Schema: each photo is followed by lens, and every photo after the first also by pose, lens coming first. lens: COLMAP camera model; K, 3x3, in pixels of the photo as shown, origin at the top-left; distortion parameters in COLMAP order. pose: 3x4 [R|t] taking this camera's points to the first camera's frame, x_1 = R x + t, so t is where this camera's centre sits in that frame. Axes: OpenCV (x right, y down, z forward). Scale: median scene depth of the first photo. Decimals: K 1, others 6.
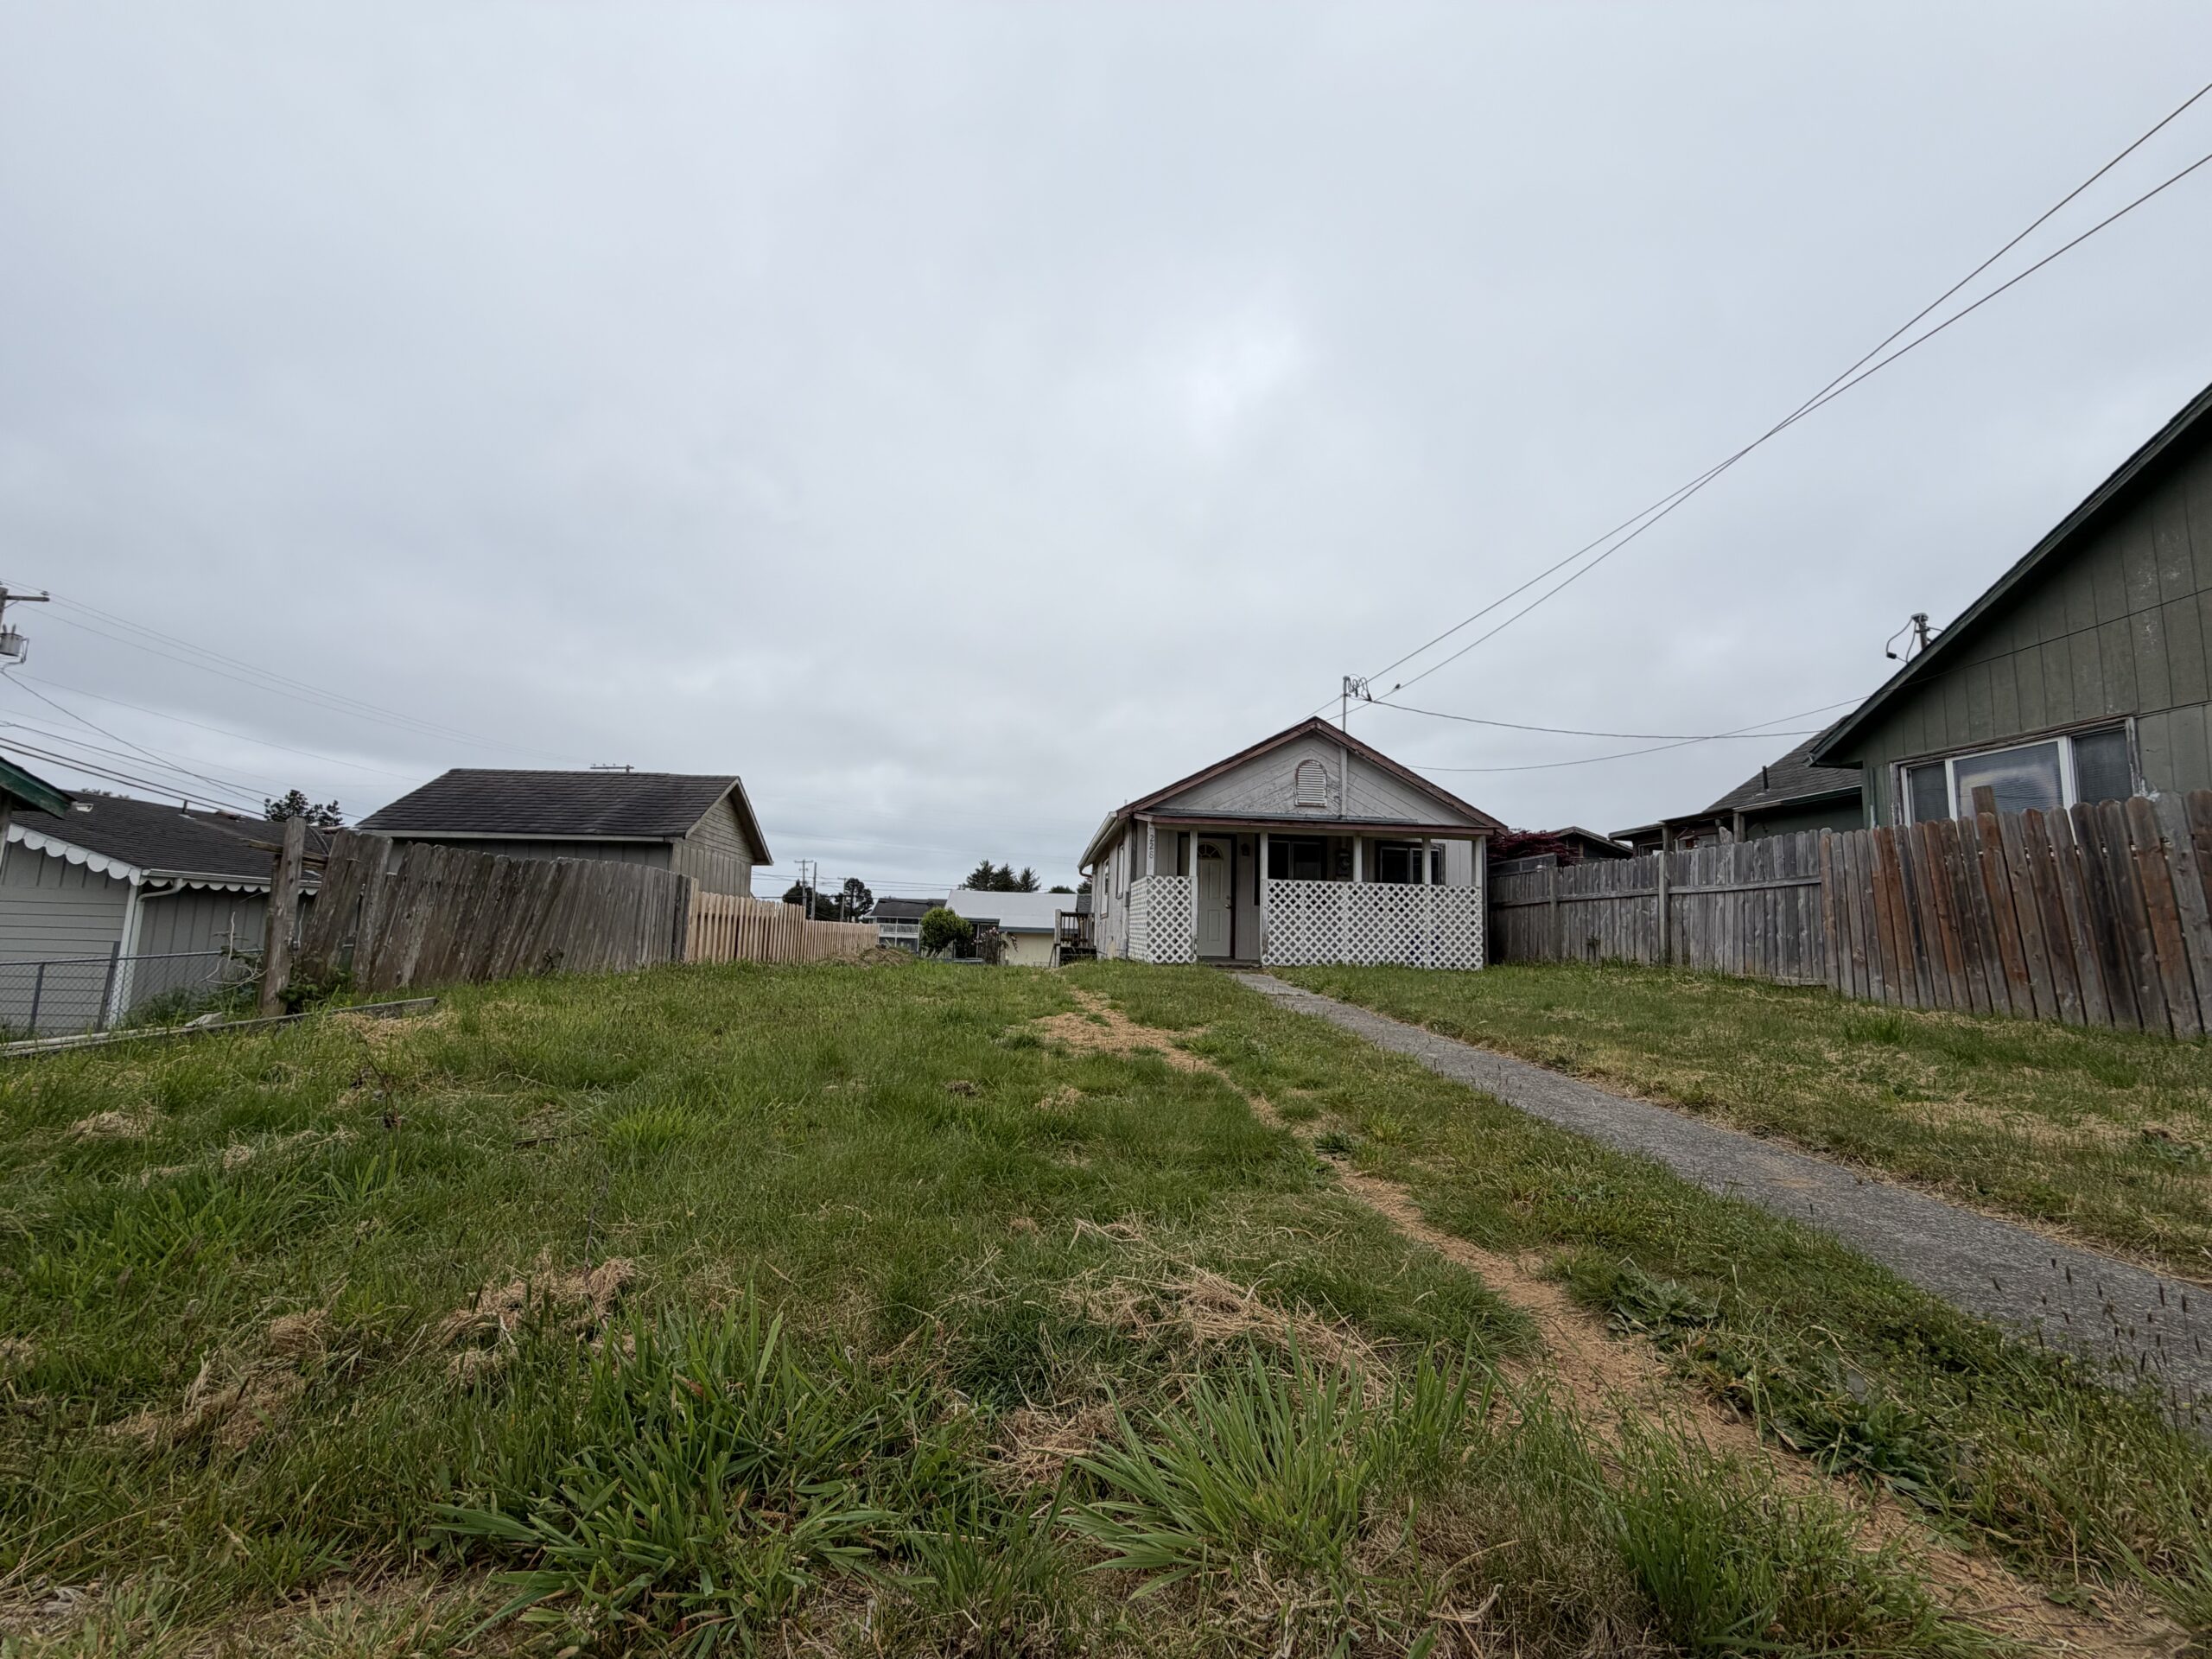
lens RADIAL K [[881.4, 0, 1100.3], [0, 881.4, 815.8], [0, 0, 1]] dist [-0.001918, -0.000013]
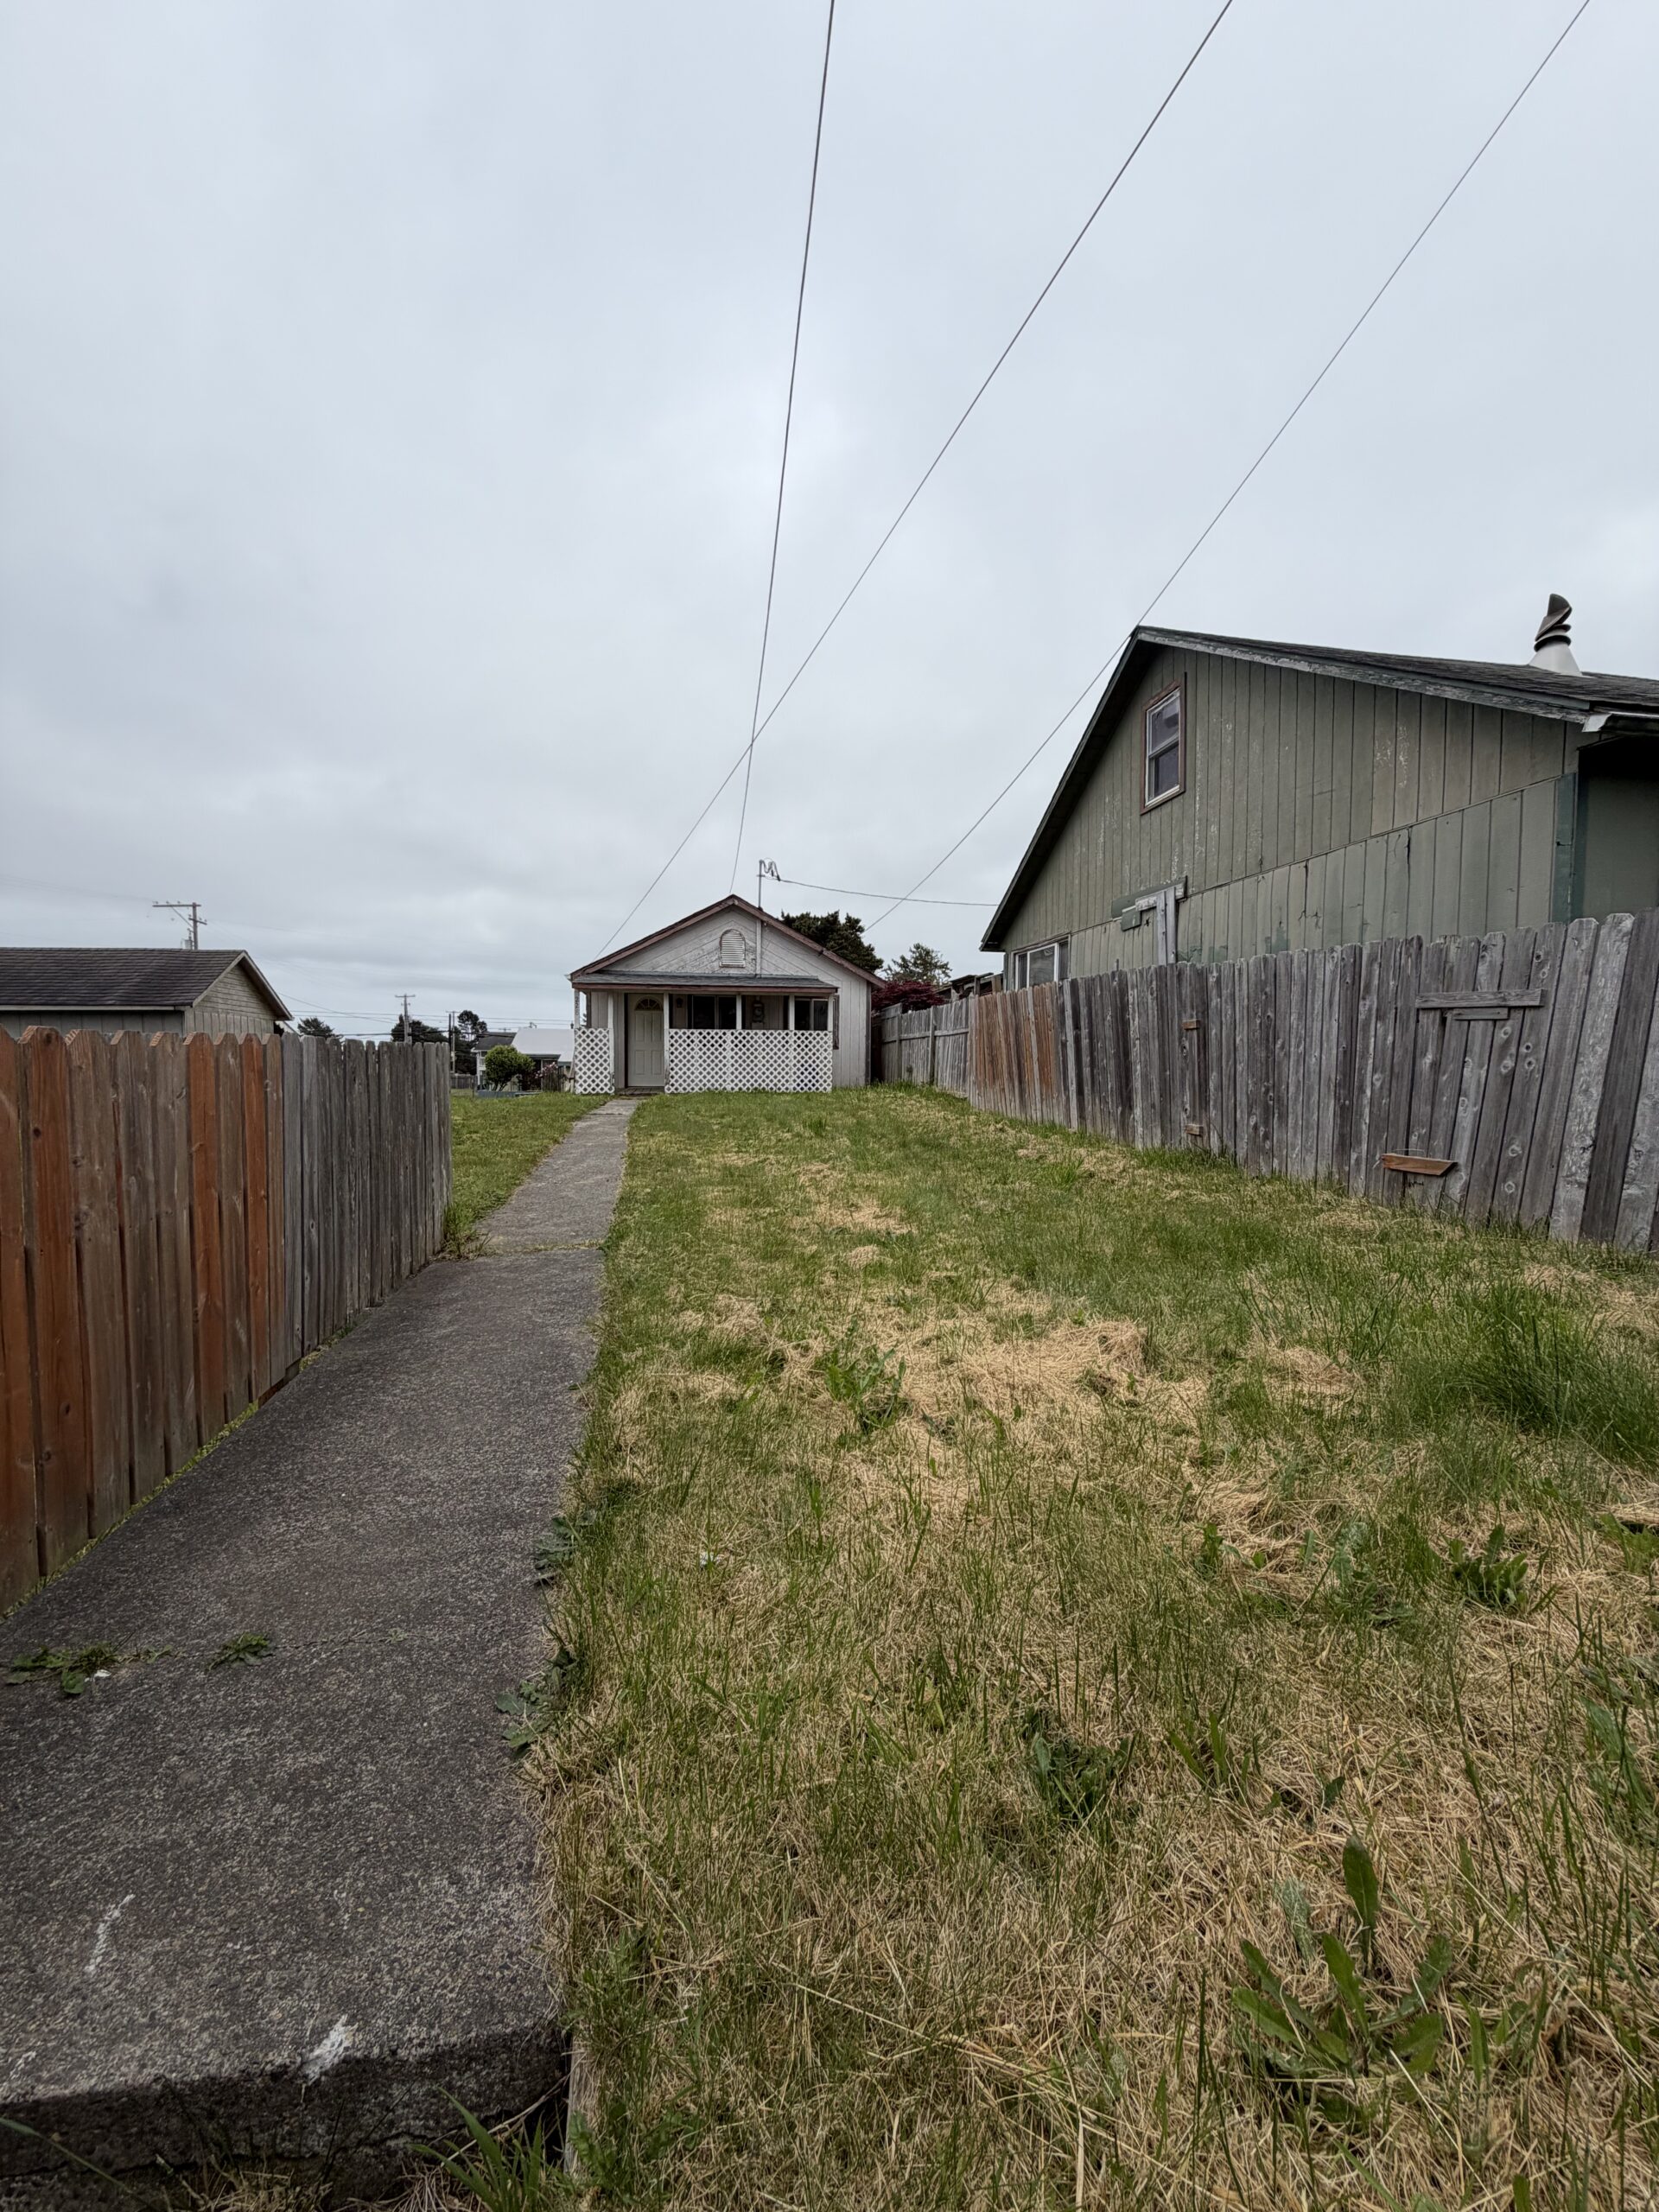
lens RADIAL K [[881.4, 0, 834.8], [0, 881.4, 1111.3], [0, 0, 1]] dist [-0.001918, -0.000013]
pose [[0.993129, -0.030326, 0.113031, 0.240981], [0.008172, 0.981454, 0.191521, -0.049786], [-0.116743, -0.189282, 0.974958, -0.300017]]
